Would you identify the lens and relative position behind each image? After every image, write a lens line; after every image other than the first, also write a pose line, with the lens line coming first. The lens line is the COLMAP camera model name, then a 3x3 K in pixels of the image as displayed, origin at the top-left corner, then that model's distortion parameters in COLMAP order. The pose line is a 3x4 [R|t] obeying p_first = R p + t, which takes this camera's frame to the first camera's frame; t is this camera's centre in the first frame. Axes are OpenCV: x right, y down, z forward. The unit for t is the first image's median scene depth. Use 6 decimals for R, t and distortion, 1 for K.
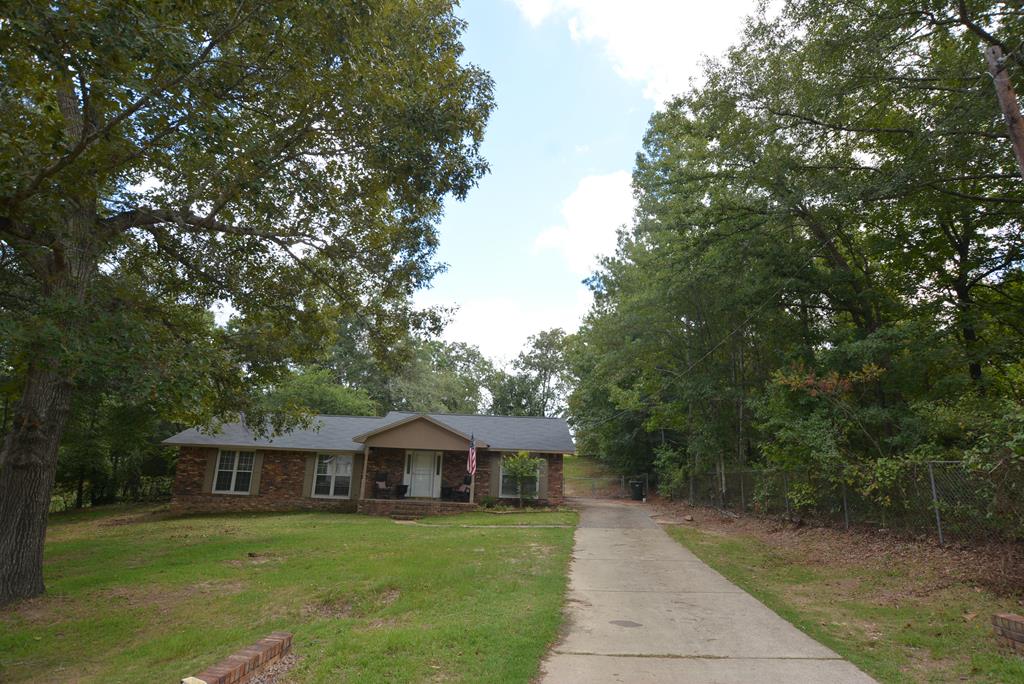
lens RADIAL K [[519.5, 0, 514.0], [0, 519.5, 344.1], [0, 0, 1]] dist [-0.026714, 0.003344]
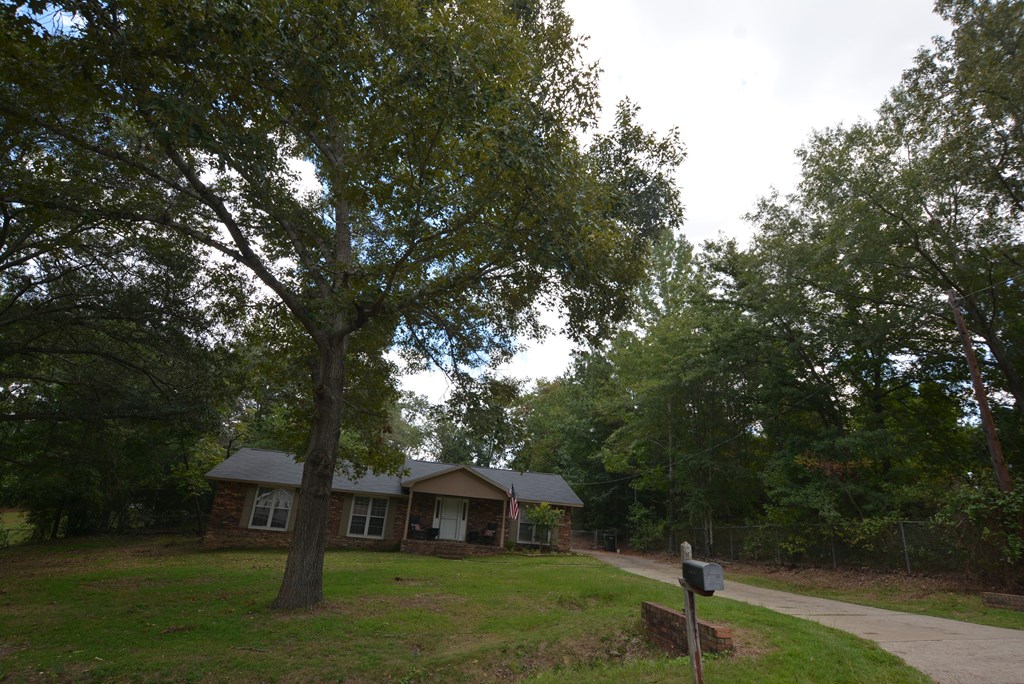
lens RADIAL K [[519.5, 0, 510.1], [0, 519.5, 342.0], [0, 0, 1]] dist [-0.026714, 0.003344]
pose [[0.980763, 0.103233, 0.165673, -0.279018], [-0.086087, 0.990466, -0.107548, -0.019052], [-0.175196, 0.091217, 0.980299, -0.157892]]
